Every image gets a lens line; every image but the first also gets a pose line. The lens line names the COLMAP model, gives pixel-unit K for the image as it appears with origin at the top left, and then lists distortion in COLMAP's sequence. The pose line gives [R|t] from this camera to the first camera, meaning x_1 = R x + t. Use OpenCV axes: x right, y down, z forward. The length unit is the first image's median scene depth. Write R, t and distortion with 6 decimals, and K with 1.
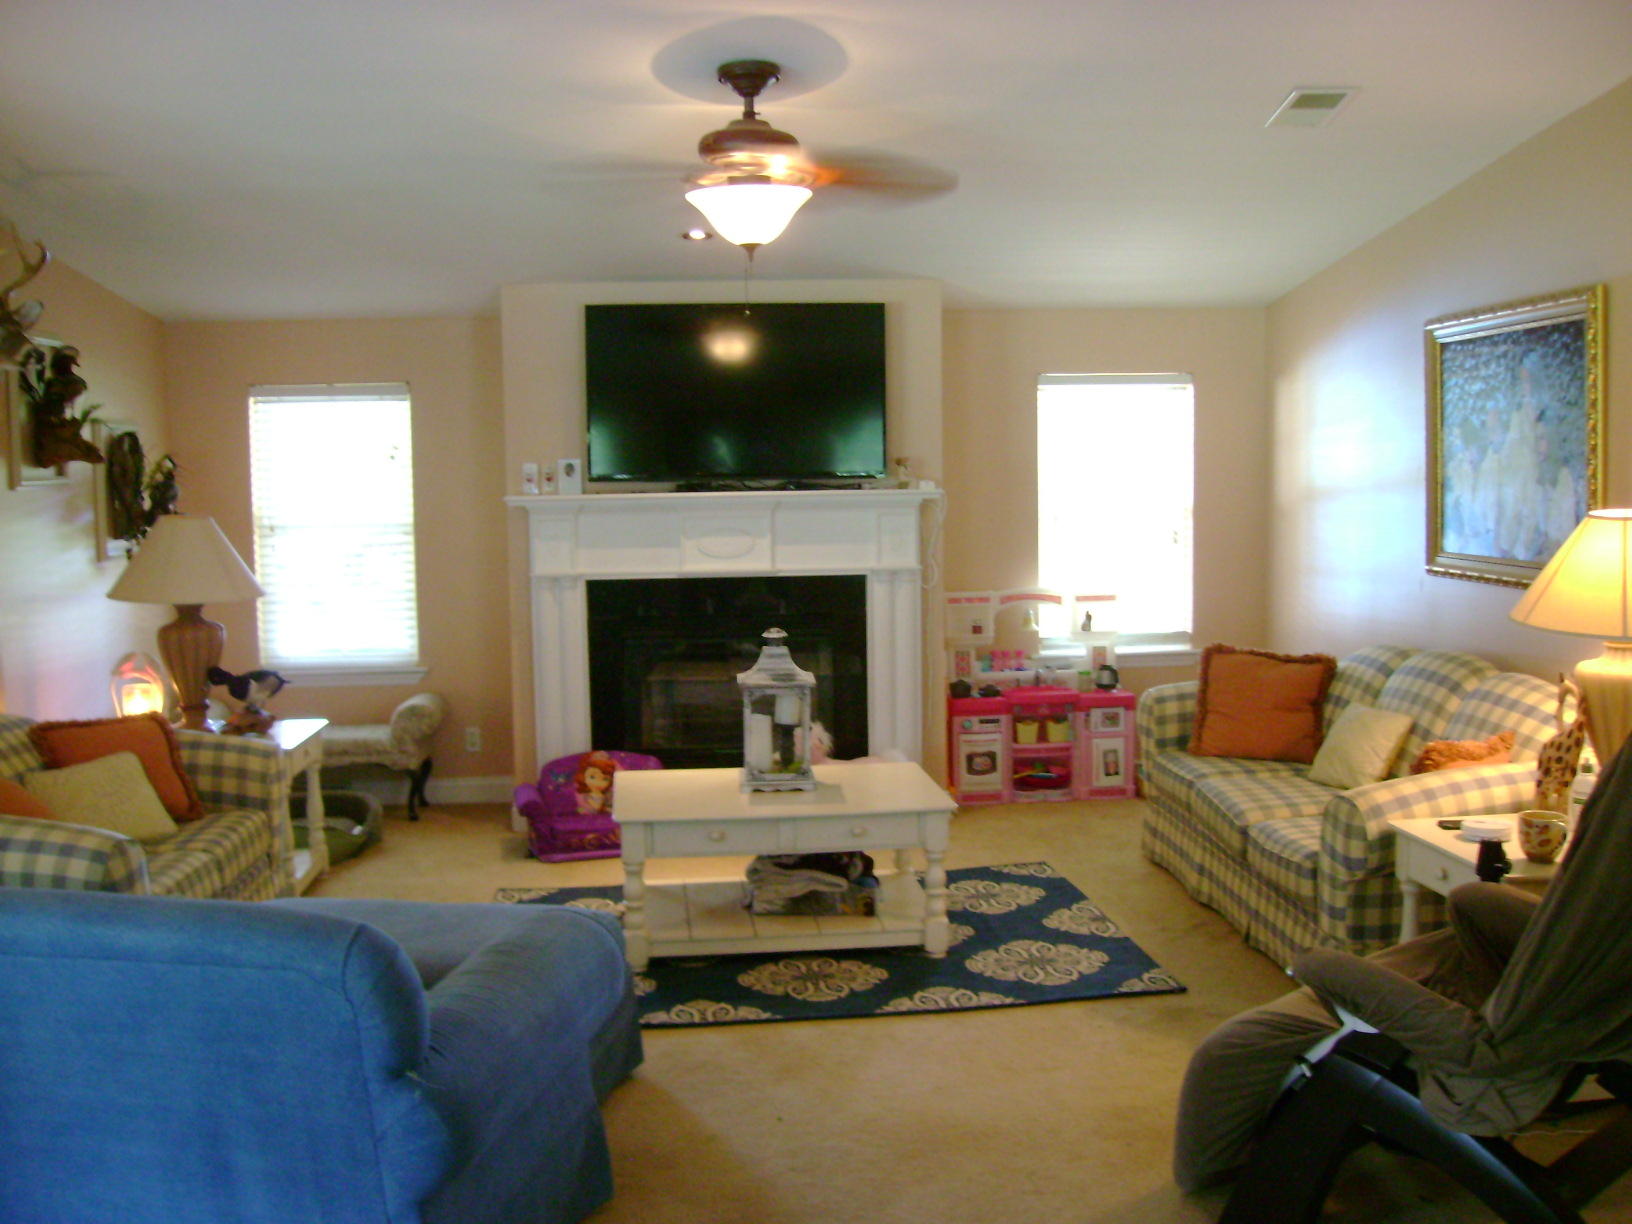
lens RADIAL K [[1618.5, 0, 825.8], [0, 1618.5, 602.8], [0, 0, 1]] dist [-0.139020, 0.100184]
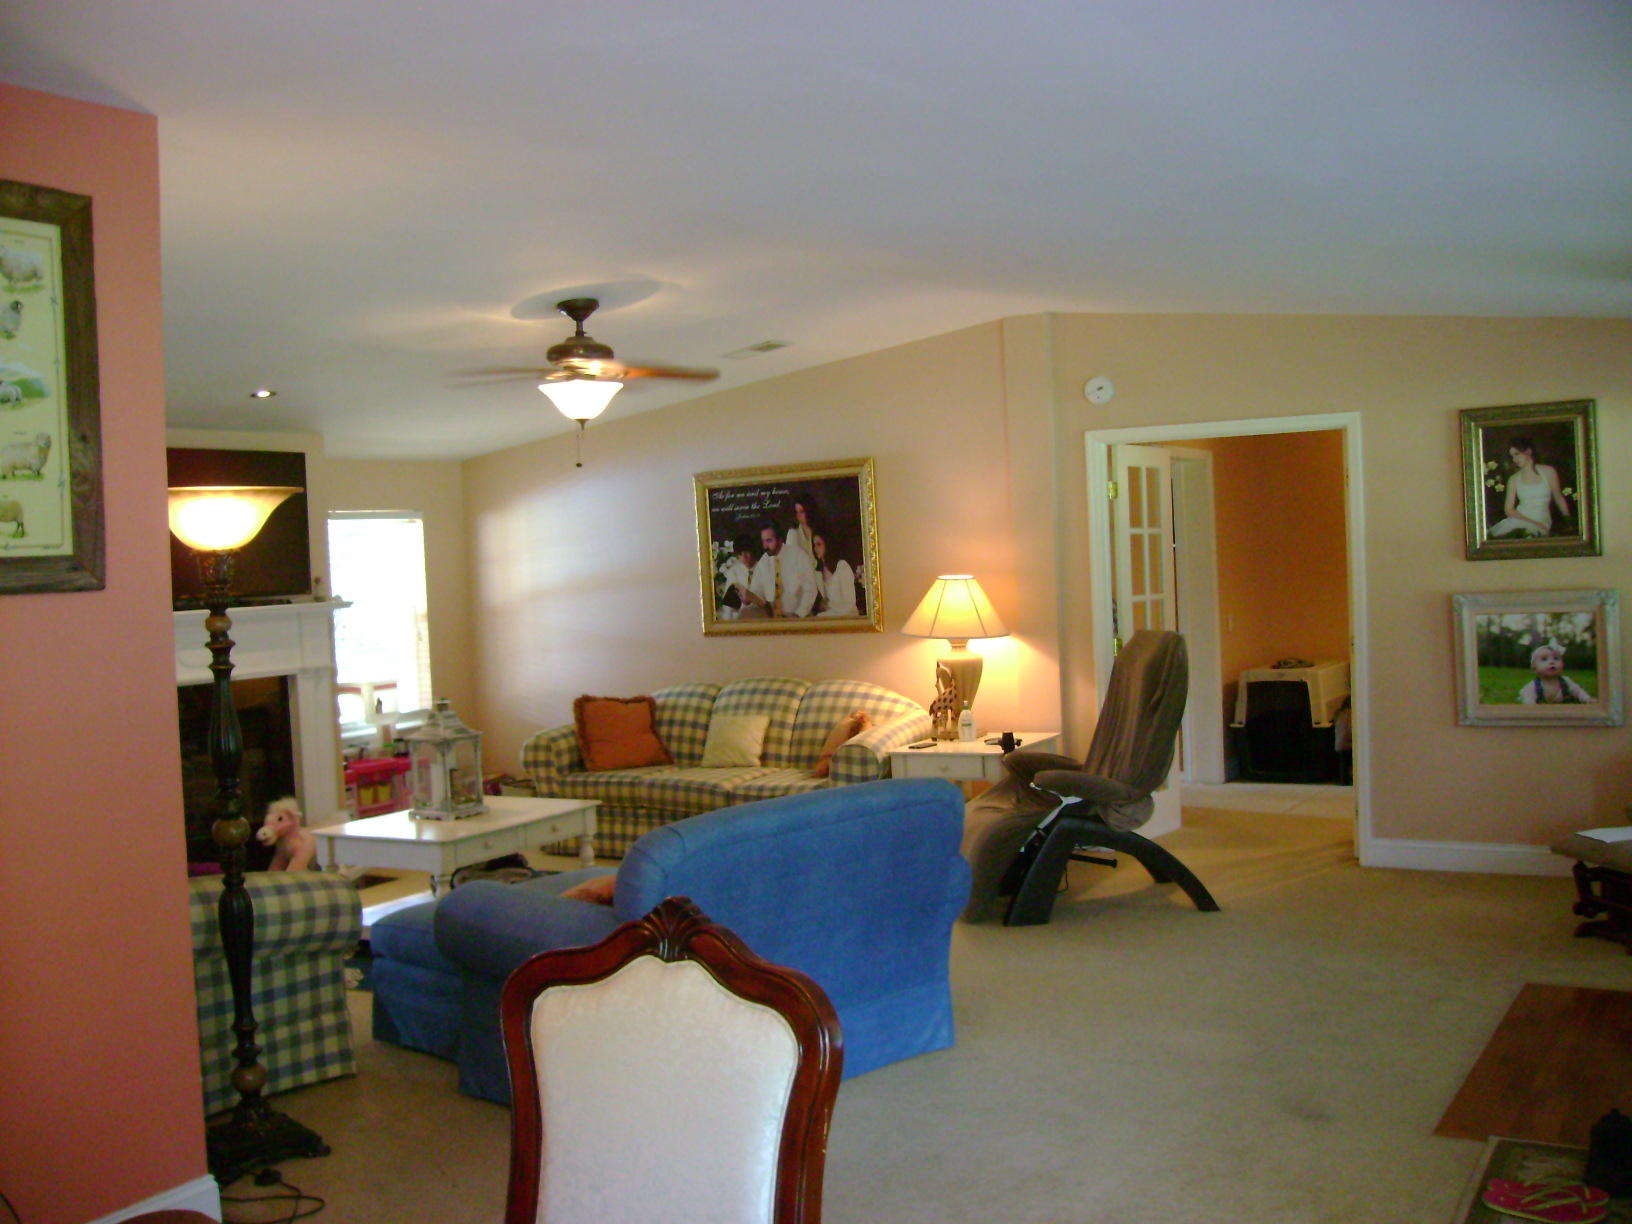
lens RADIAL K [[1618.5, 0, 825.8], [0, 1618.5, 602.8], [0, 0, 1]] dist [-0.139020, 0.100184]
pose [[0.590848, -0.038190, 0.805879, -0.805738], [0.111298, 0.993187, -0.034533, 0.017323], [-0.799069, 0.110096, 0.591073, -0.036259]]
